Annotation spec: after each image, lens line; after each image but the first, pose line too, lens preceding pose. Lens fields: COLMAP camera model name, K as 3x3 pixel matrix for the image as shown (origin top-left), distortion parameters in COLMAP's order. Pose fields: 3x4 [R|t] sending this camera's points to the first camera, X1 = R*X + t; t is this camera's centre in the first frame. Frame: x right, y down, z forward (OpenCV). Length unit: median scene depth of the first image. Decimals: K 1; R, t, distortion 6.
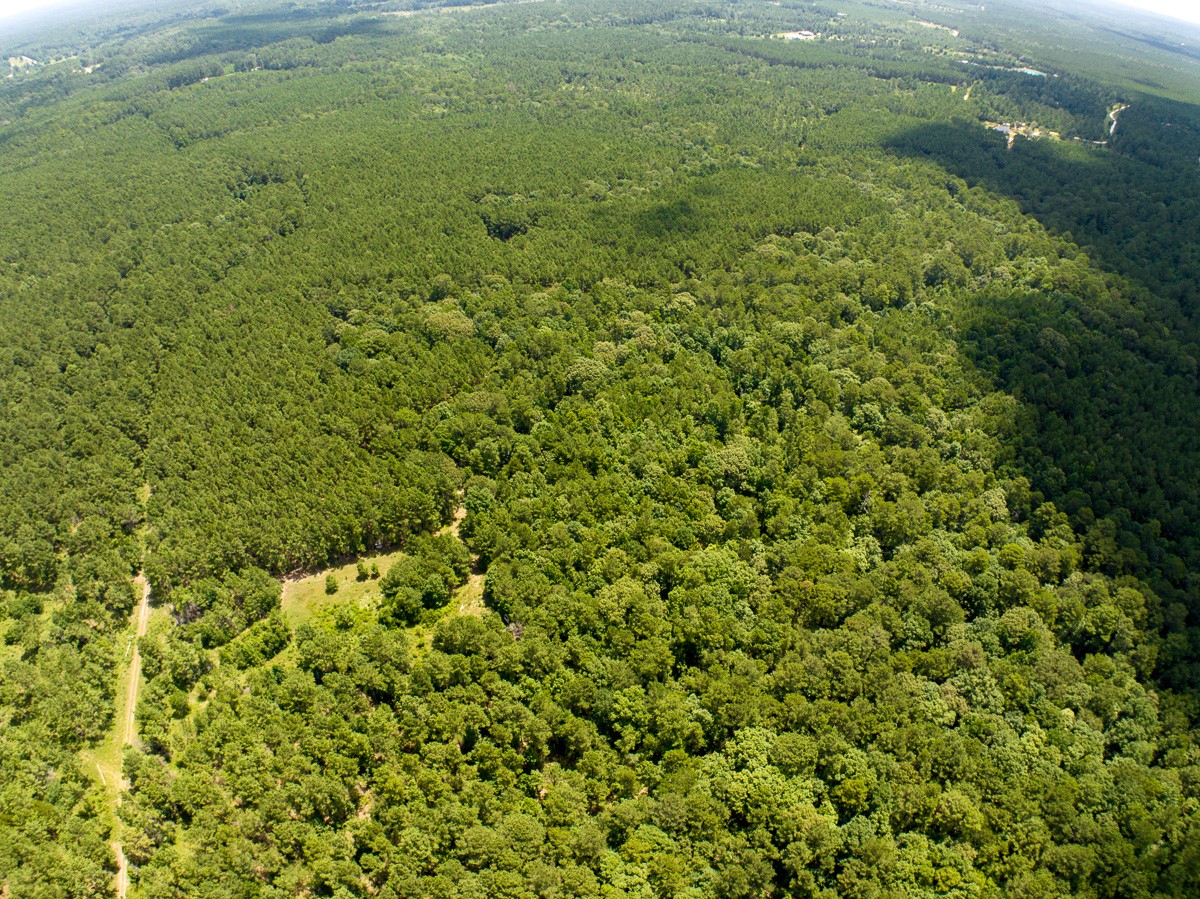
lens RADIAL K [[744.5, 0, 612.7], [0, 744.5, 443.9], [0, 0, 1]] dist [-0.216129, 0.041293]
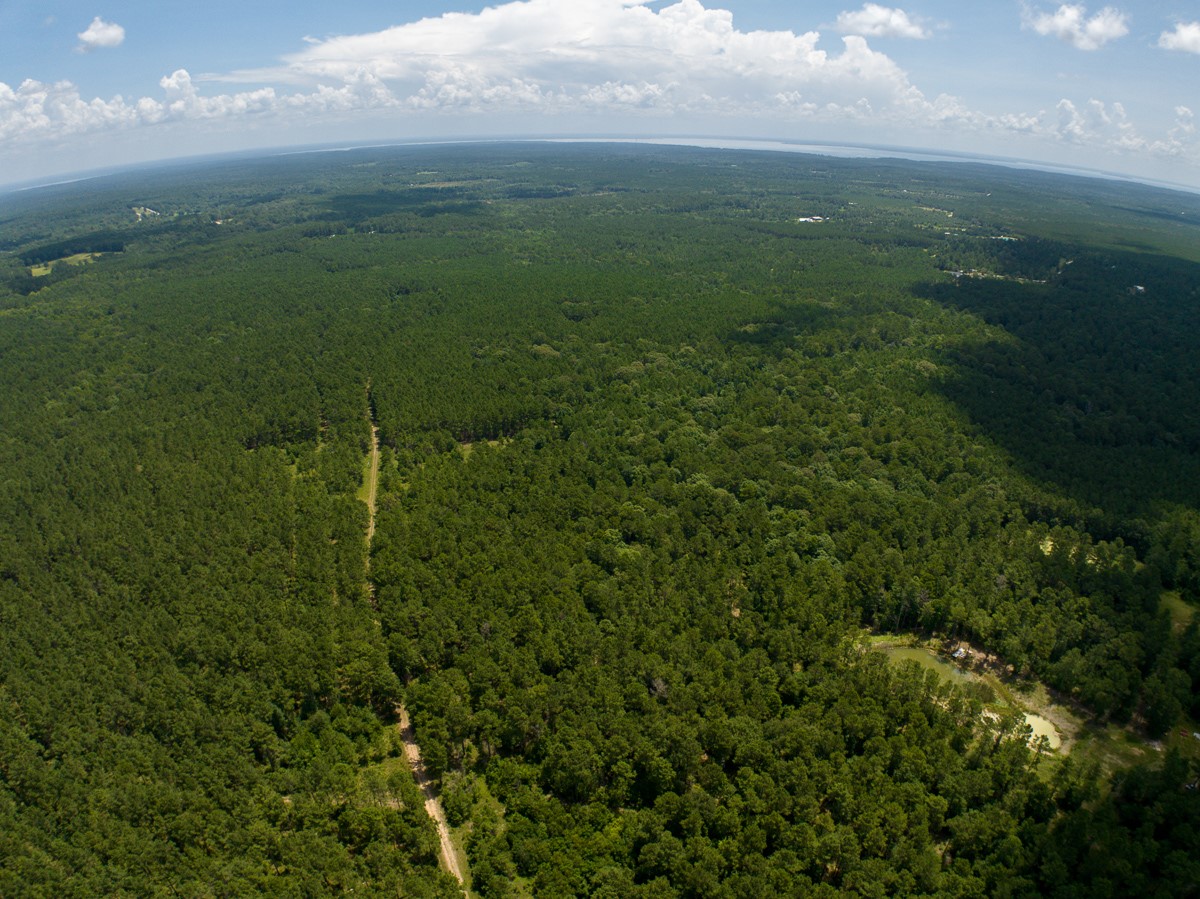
lens RADIAL K [[744.5, 0, 612.7], [0, 744.5, 443.9], [0, 0, 1]] dist [-0.216129, 0.041293]
pose [[0.997645, 0.018215, -0.066129, 0.021415], [-0.034557, 0.966276, -0.255179, 0.212740], [0.059251, 0.256863, 0.964630, -0.262224]]
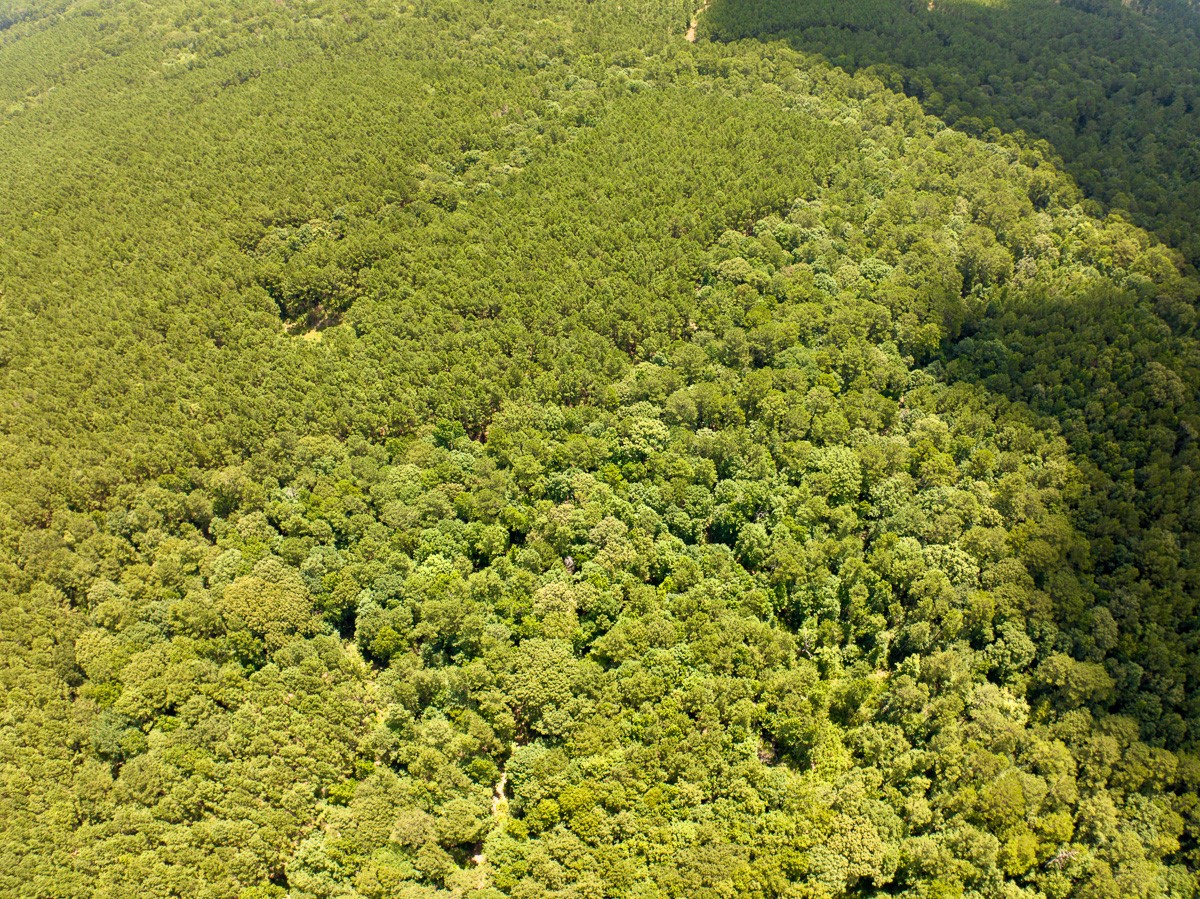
lens RADIAL K [[741.6, 0, 601.6], [0, 741.6, 443.9], [0, 0, 1]] dist [-0.209182, 0.038151]
pose [[0.966979, -0.205184, 0.151167, -0.015469], [0.171139, 0.962296, 0.211418, -0.155292], [-0.188847, -0.178566, 0.965635, 0.214279]]
